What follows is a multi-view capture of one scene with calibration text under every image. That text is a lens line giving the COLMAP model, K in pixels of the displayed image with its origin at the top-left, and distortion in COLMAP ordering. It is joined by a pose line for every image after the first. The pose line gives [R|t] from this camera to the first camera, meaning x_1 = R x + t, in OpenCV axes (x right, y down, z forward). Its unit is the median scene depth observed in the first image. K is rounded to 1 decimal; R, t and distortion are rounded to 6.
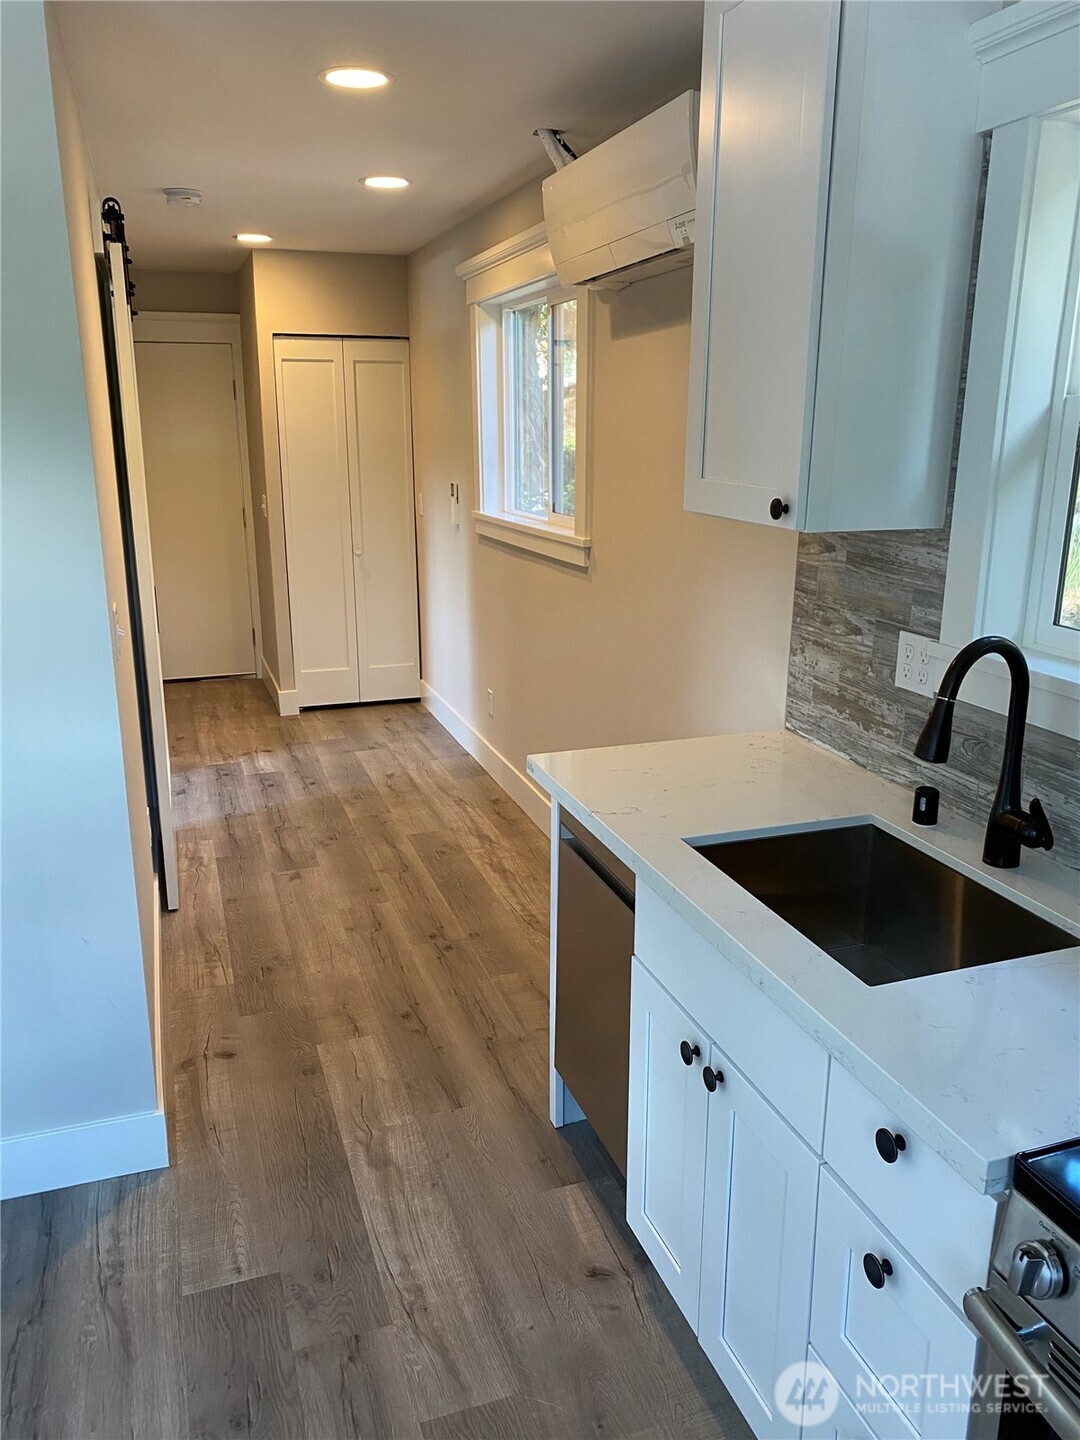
lens RADIAL K [[1091.4, 0, 540.2], [0, 1091.4, 711.9], [0, 0, 1]] dist [0.012006, 0.003235]
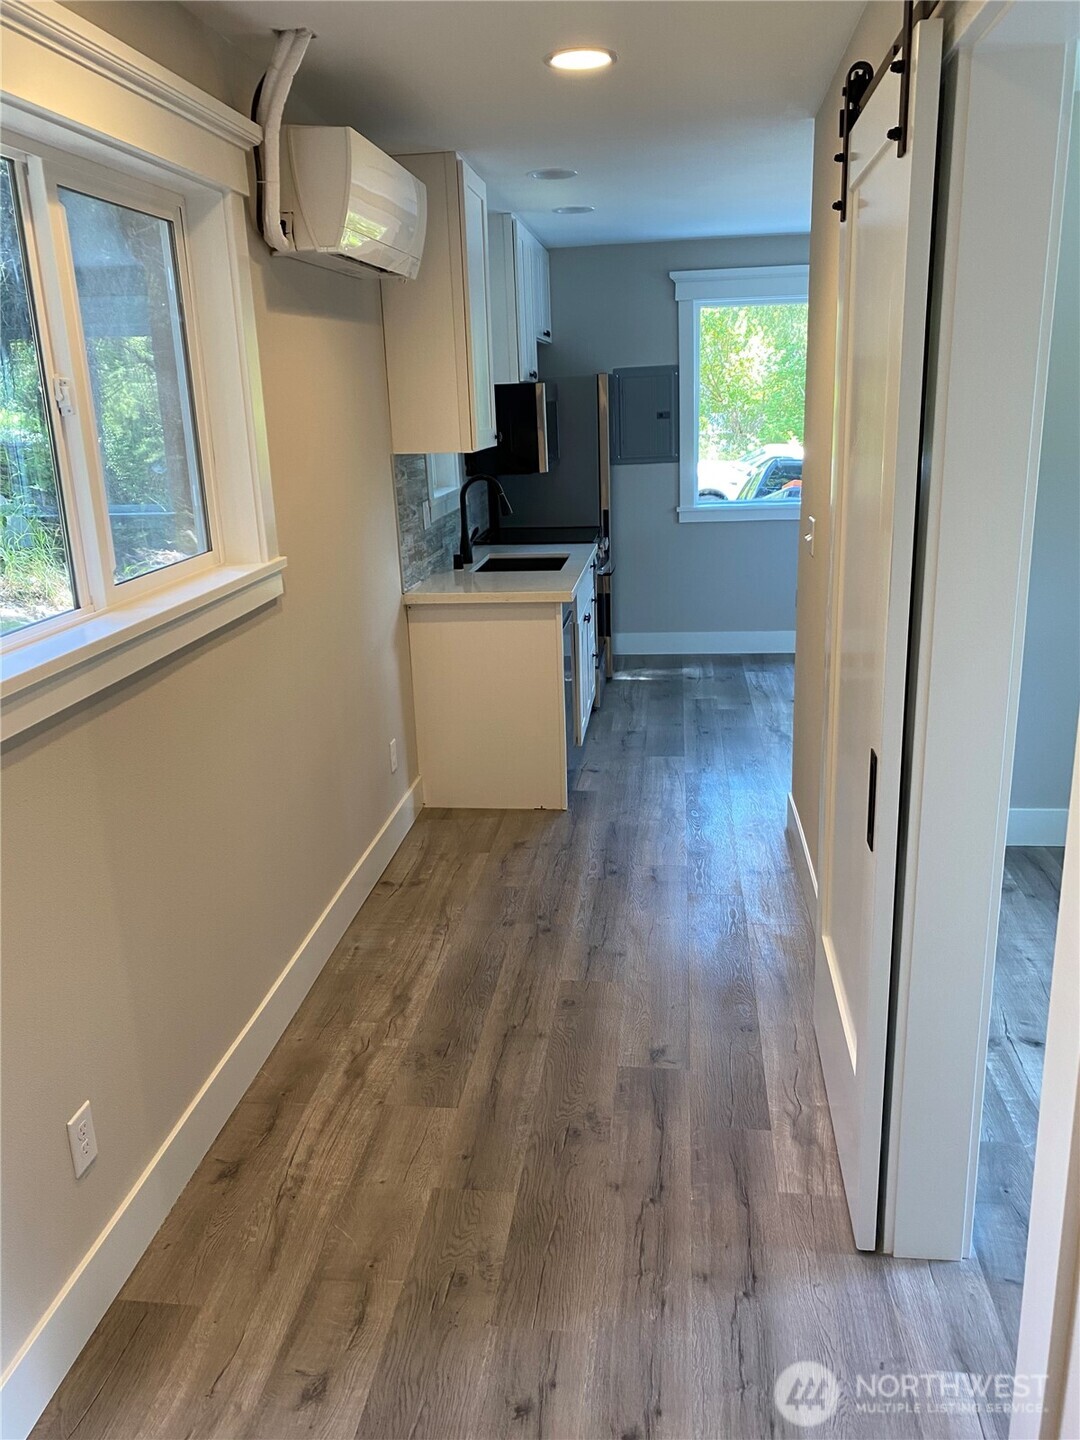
lens RADIAL K [[1091.4, 0, 541.5], [0, 1091.4, 718.0], [0, 0, 1]] dist [0.012006, 0.003235]
pose [[-0.897845, -0.101680, 0.428410, -0.710974], [0.140970, 0.855376, 0.498458, -0.641984], [-0.417135, 0.507931, -0.753661, 2.364755]]
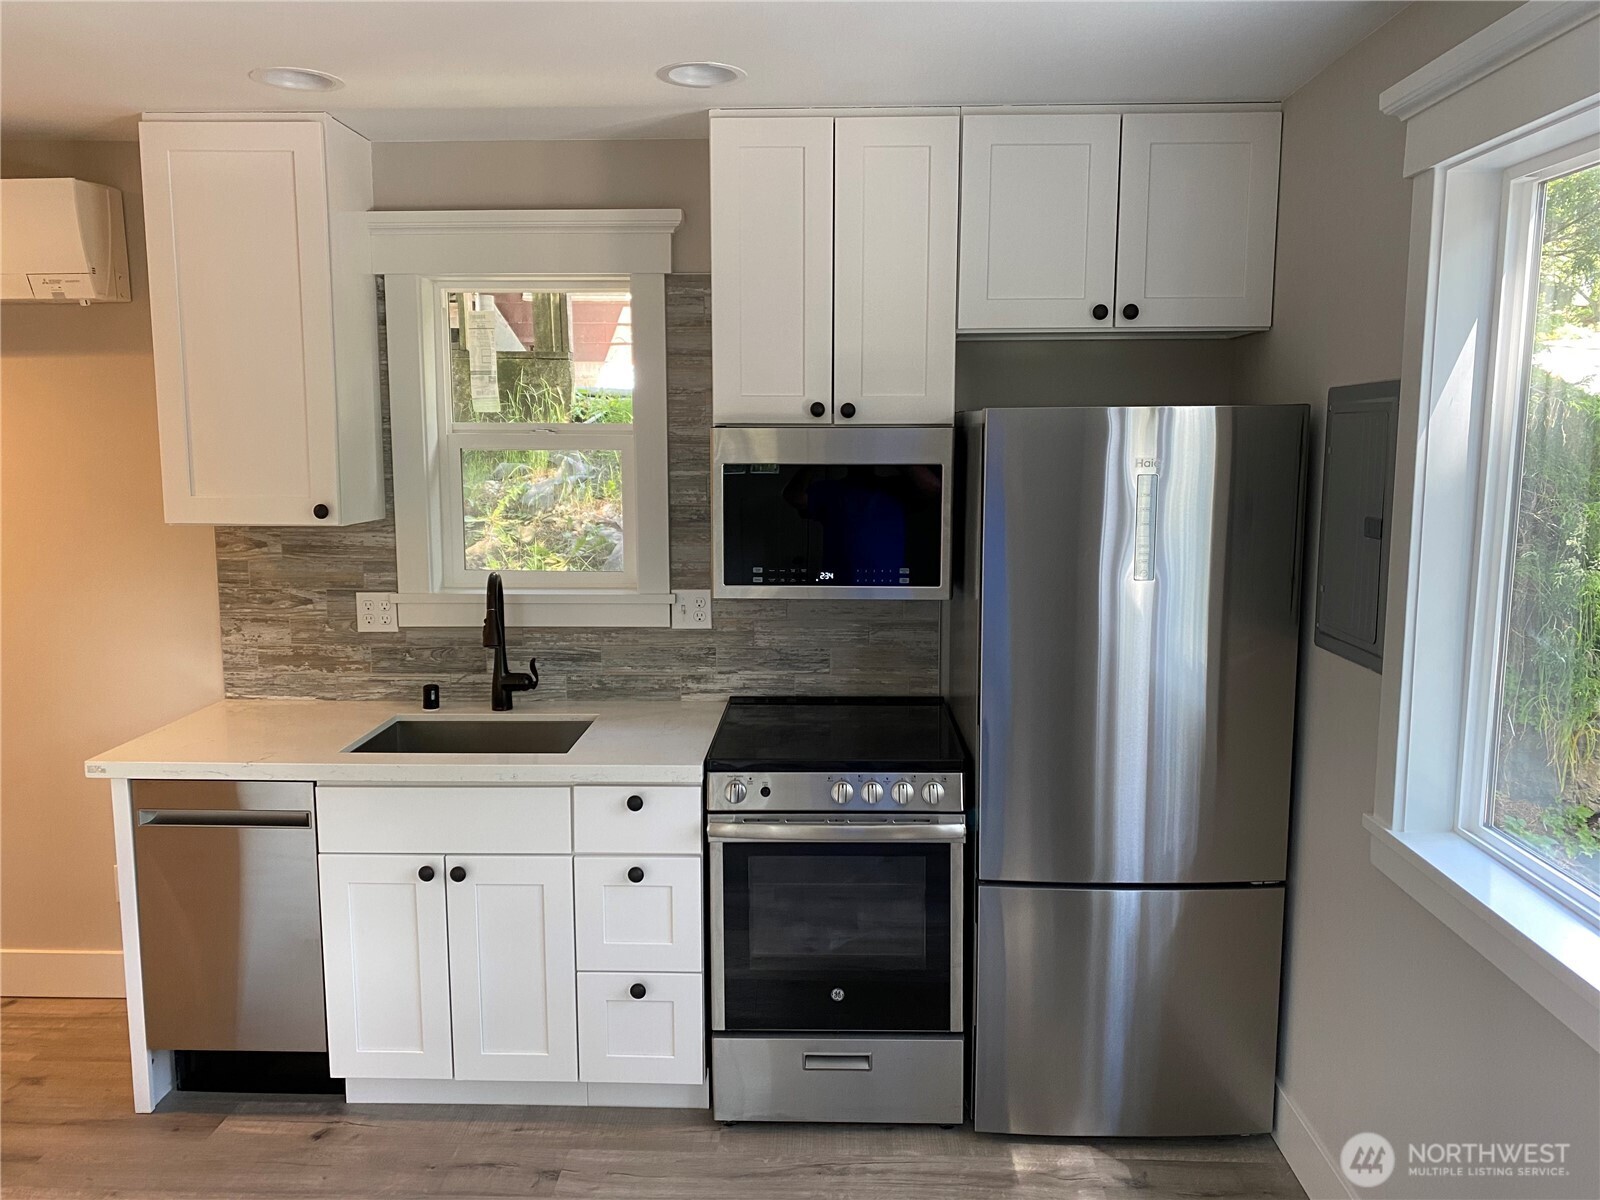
lens RADIAL K [[1212.7, 0, 801.2], [0, 1212.7, 598.5], [0, 0, 1]] dist [0.012006, 0.003235]
pose [[0.360434, -0.130477, 0.923614, -0.809992], [0.241369, 0.969491, 0.042765, 0.004409], [-0.901015, 0.207517, 0.380930, -0.105080]]
